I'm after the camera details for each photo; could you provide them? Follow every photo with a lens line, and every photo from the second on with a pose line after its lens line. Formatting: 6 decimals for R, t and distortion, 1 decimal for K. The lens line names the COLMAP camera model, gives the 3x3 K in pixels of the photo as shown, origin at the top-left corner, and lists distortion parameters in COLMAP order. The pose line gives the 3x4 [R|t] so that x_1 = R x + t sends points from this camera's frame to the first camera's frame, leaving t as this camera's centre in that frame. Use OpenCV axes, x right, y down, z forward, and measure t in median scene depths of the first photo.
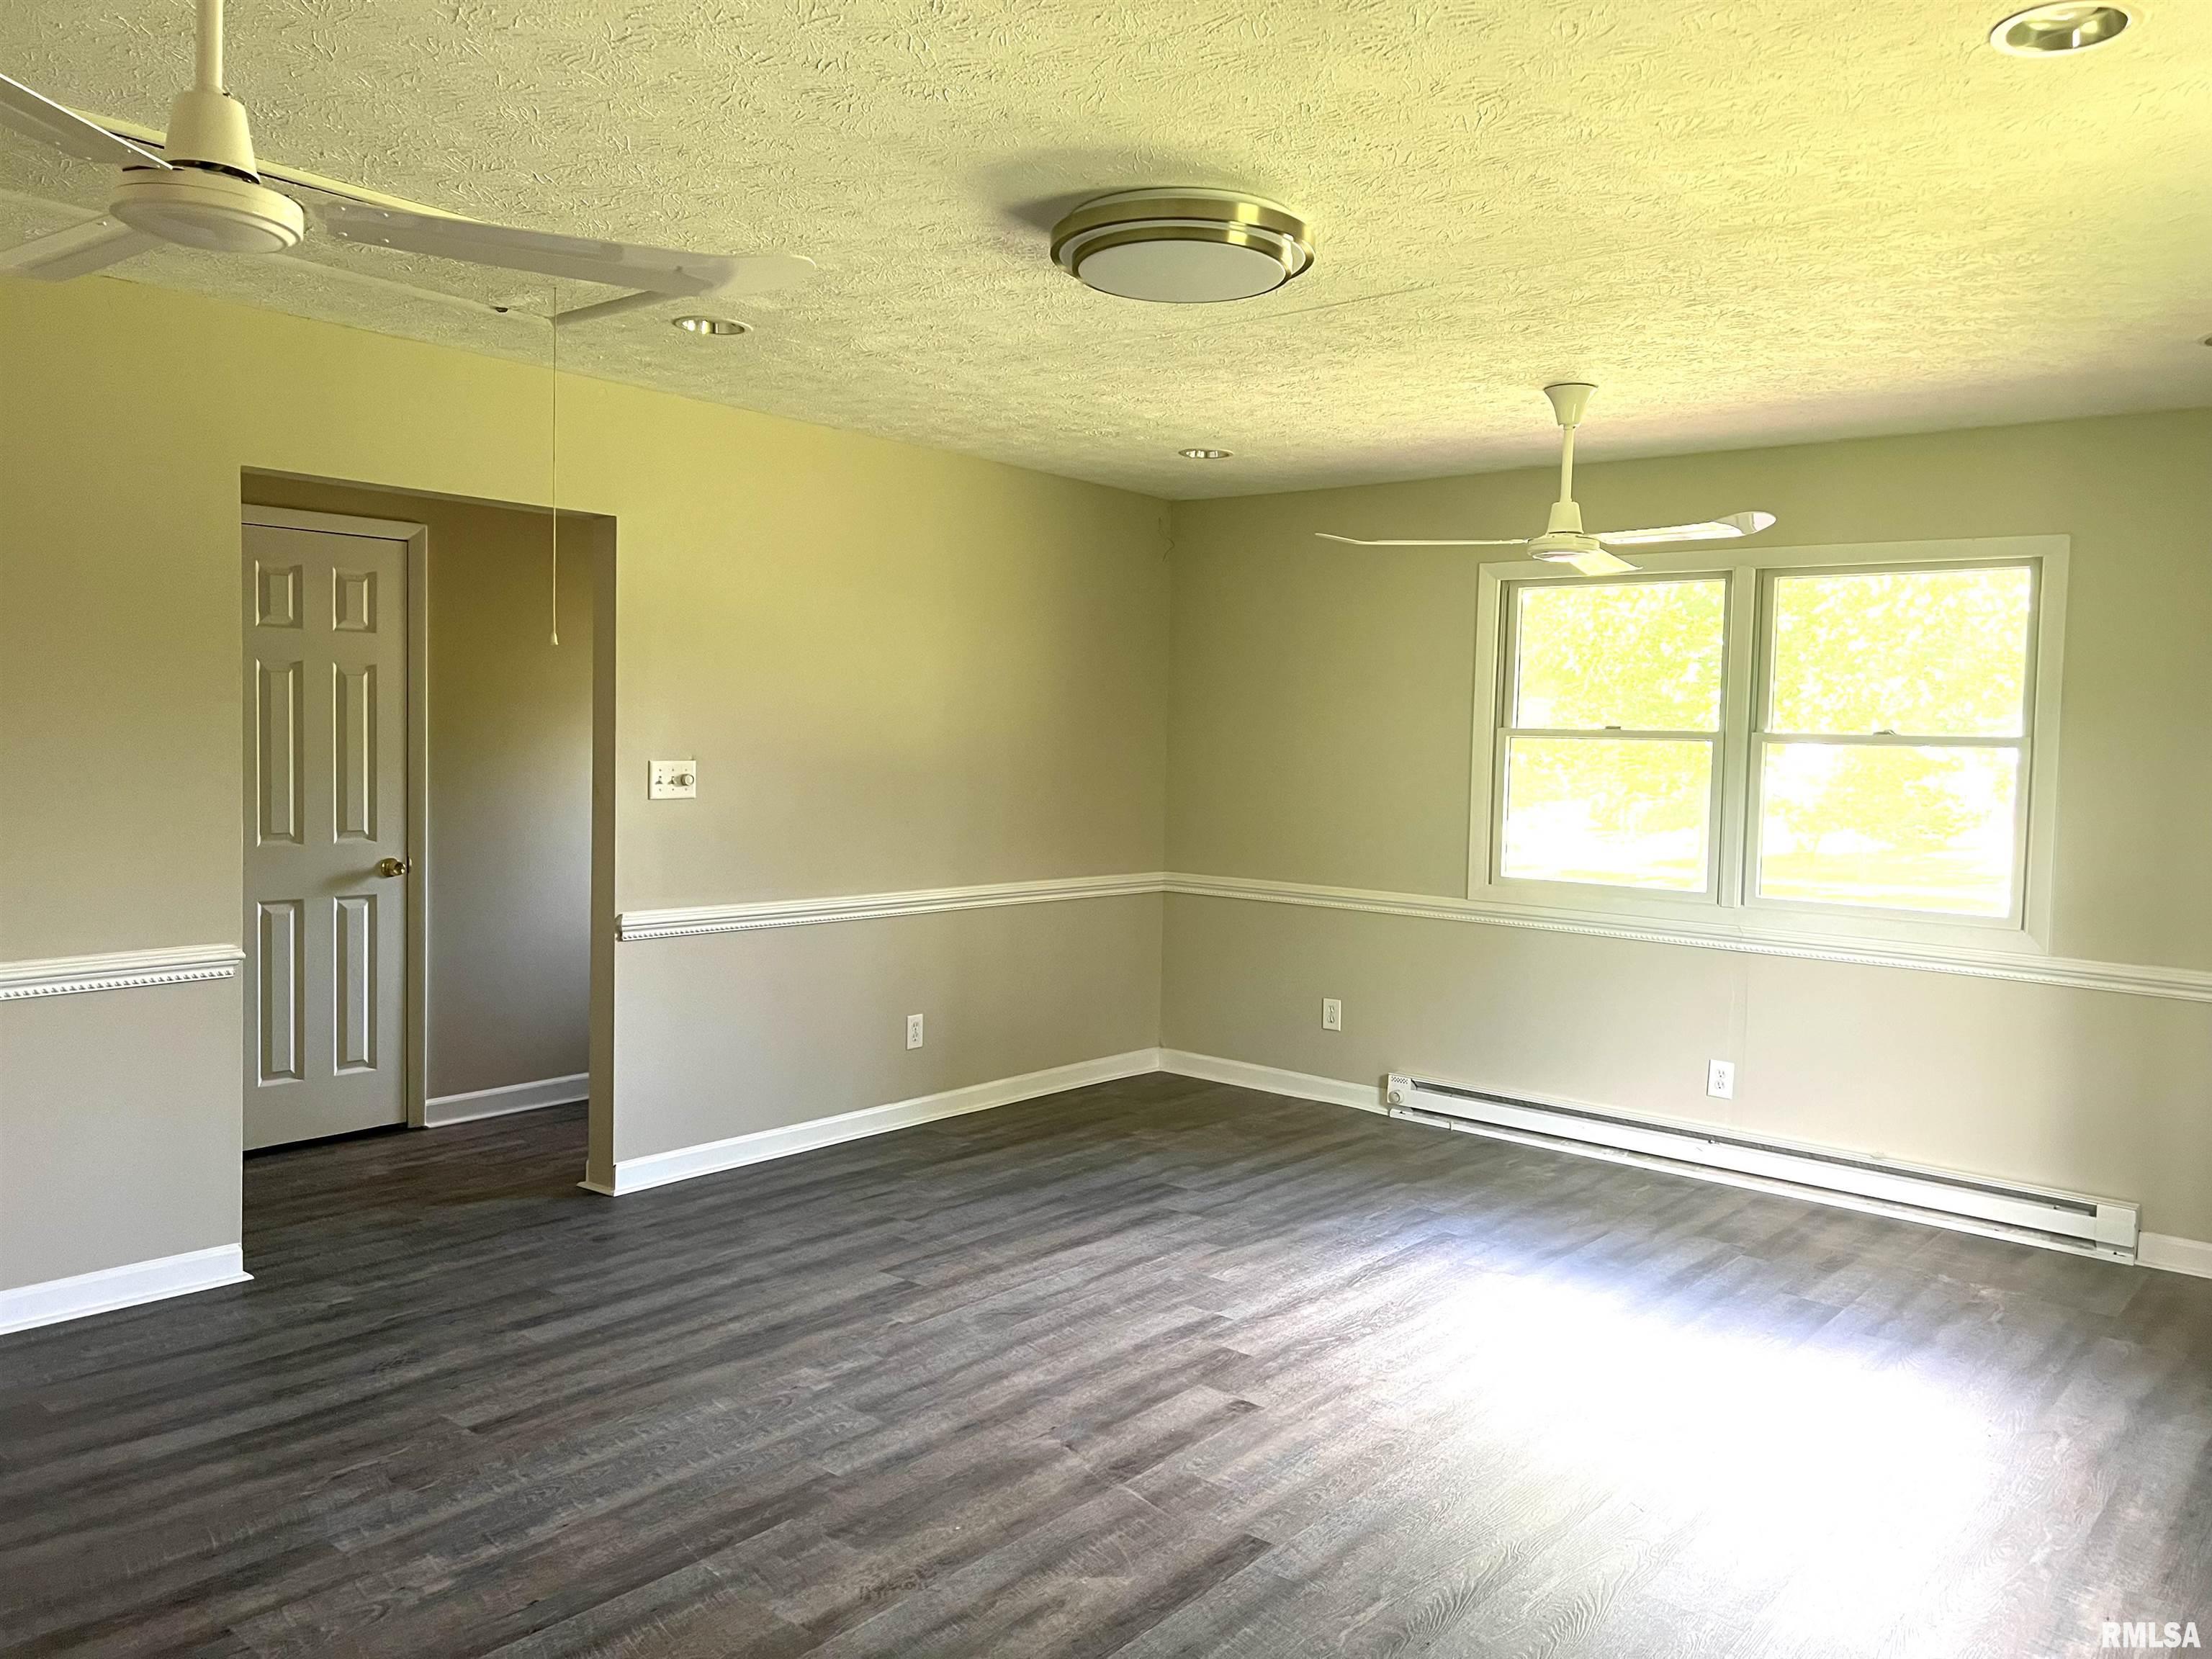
lens RADIAL K [[1657.8, 0, 1097.3], [0, 1657.8, 819.2], [0, 0, 1]] dist [0.027277, 0.004167]
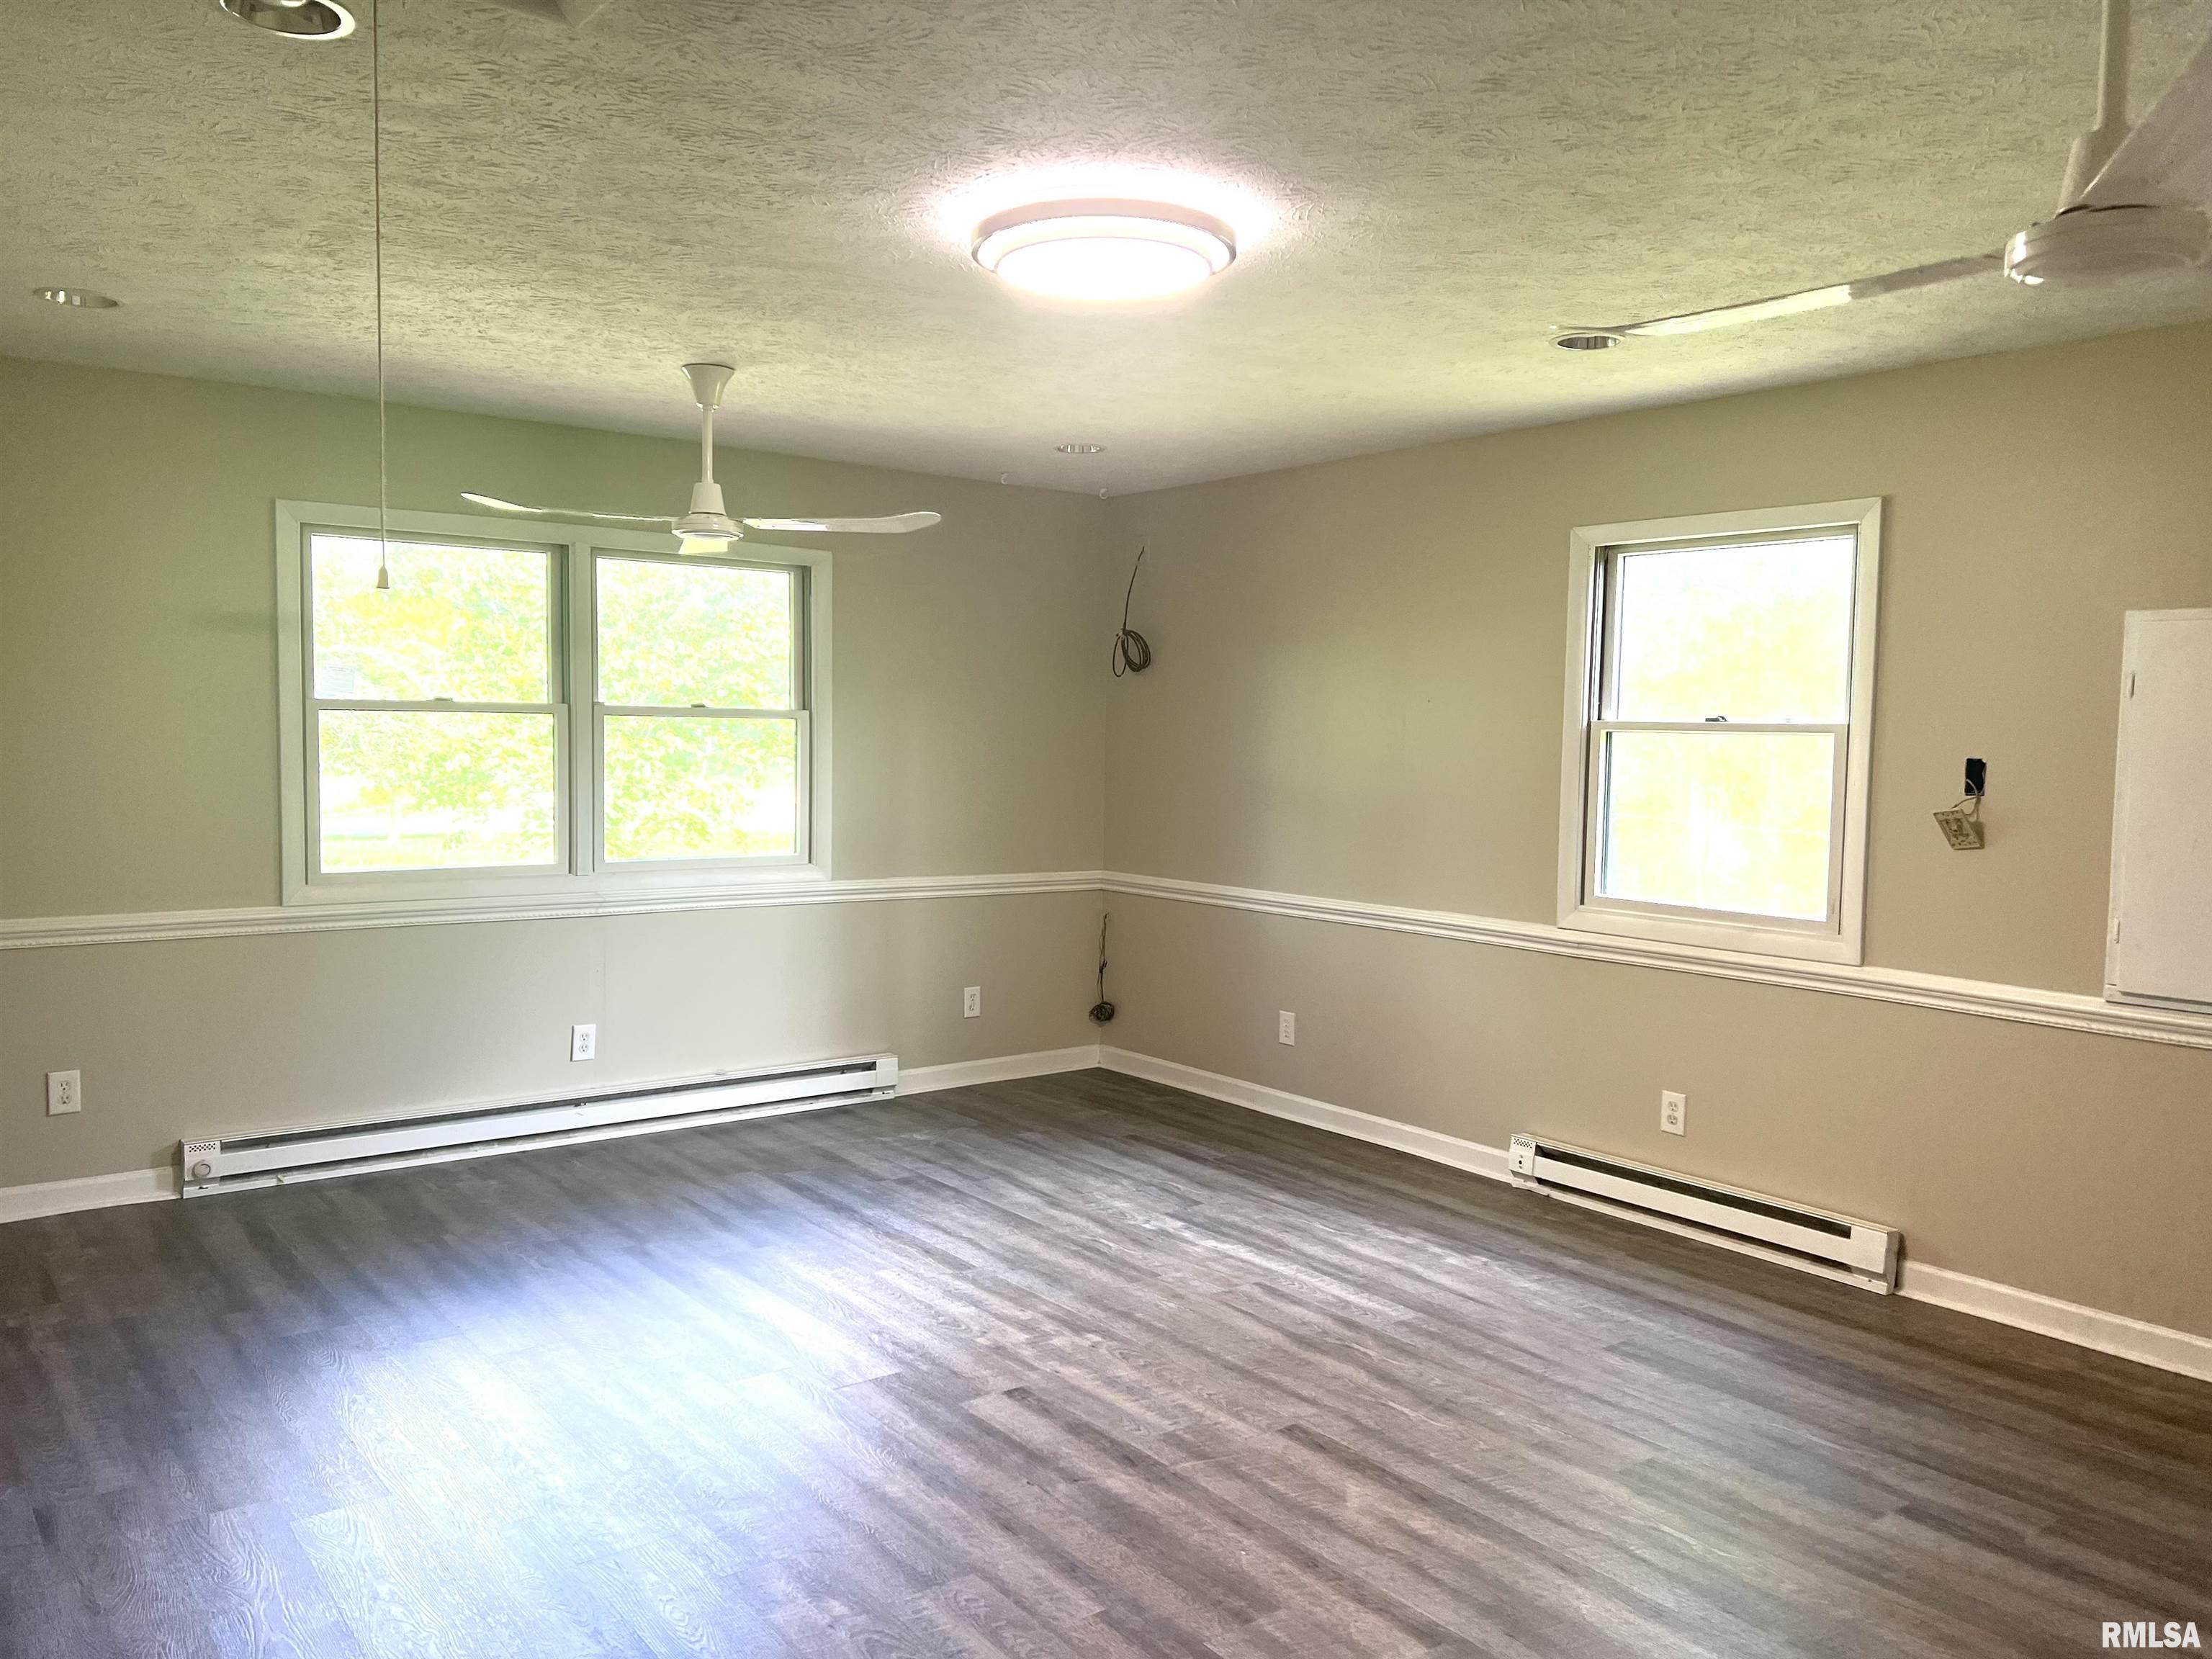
lens RADIAL K [[1657.8, 0, 1095.8], [0, 1657.8, 837.8], [0, 0, 1]] dist [0.027277, 0.004167]
pose [[0.210170, -0.087033, 0.973783, -0.636512], [0.040311, 0.995954, 0.080314, -0.046137], [-0.976833, 0.022375, 0.212828, 0.542969]]
